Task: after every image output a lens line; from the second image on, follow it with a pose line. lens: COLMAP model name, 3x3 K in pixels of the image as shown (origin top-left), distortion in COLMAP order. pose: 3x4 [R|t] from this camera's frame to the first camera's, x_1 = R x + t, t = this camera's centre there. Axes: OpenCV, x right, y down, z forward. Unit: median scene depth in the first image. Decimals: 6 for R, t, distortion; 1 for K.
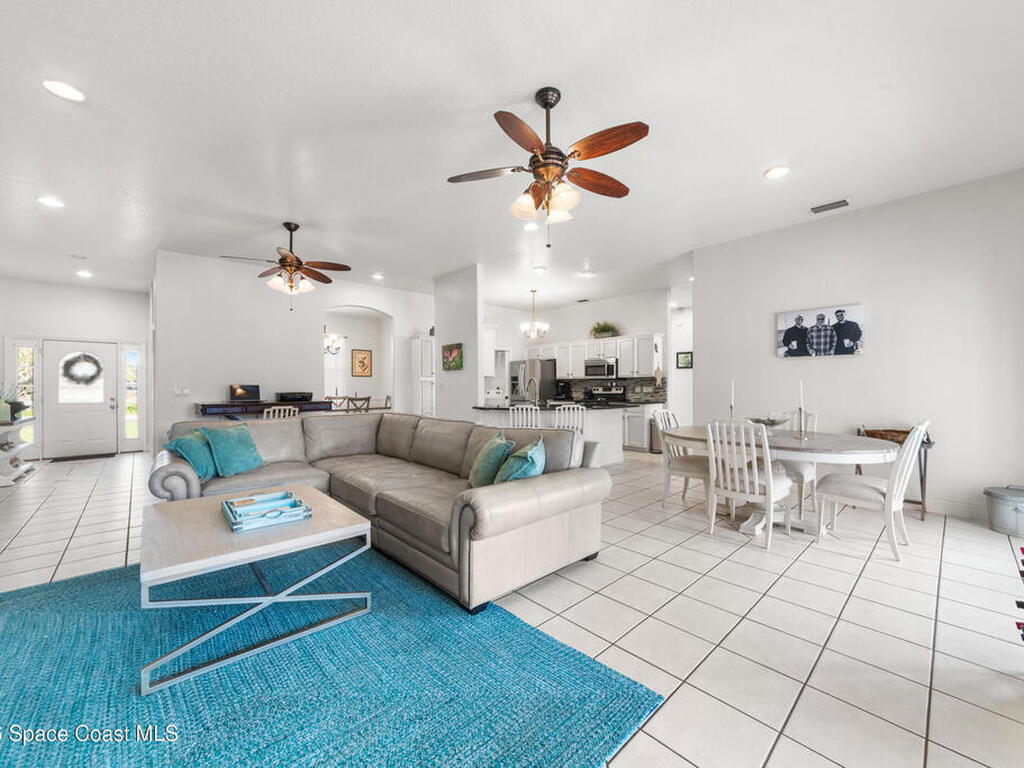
lens RADIAL K [[412.9, 0, 510.8], [0, 412.9, 385.0], [0, 0, 1]] dist [0.000759, 0.000067]
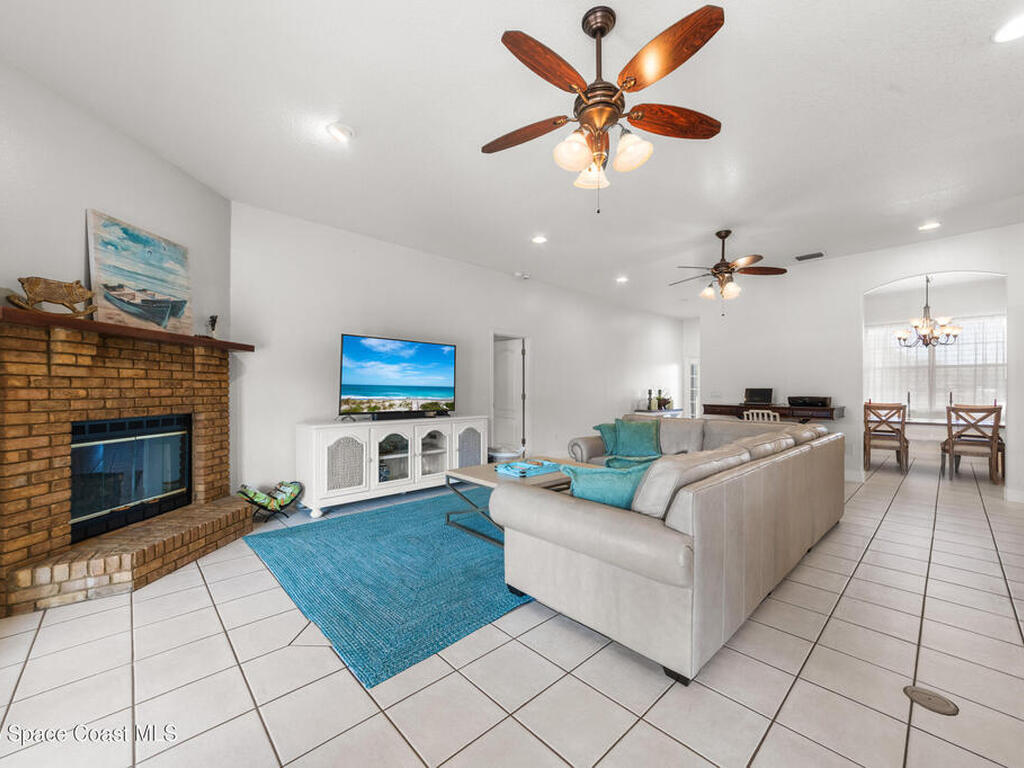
lens RADIAL K [[412.9, 0, 510.8], [0, 412.9, 385.0], [0, 0, 1]] dist [0.000759, 0.000067]
pose [[0.012380, -0.006417, -0.999903, 0.746935], [0.000691, 0.999979, -0.006408, -0.003863], [0.999923, -0.000612, 0.012384, 0.703577]]
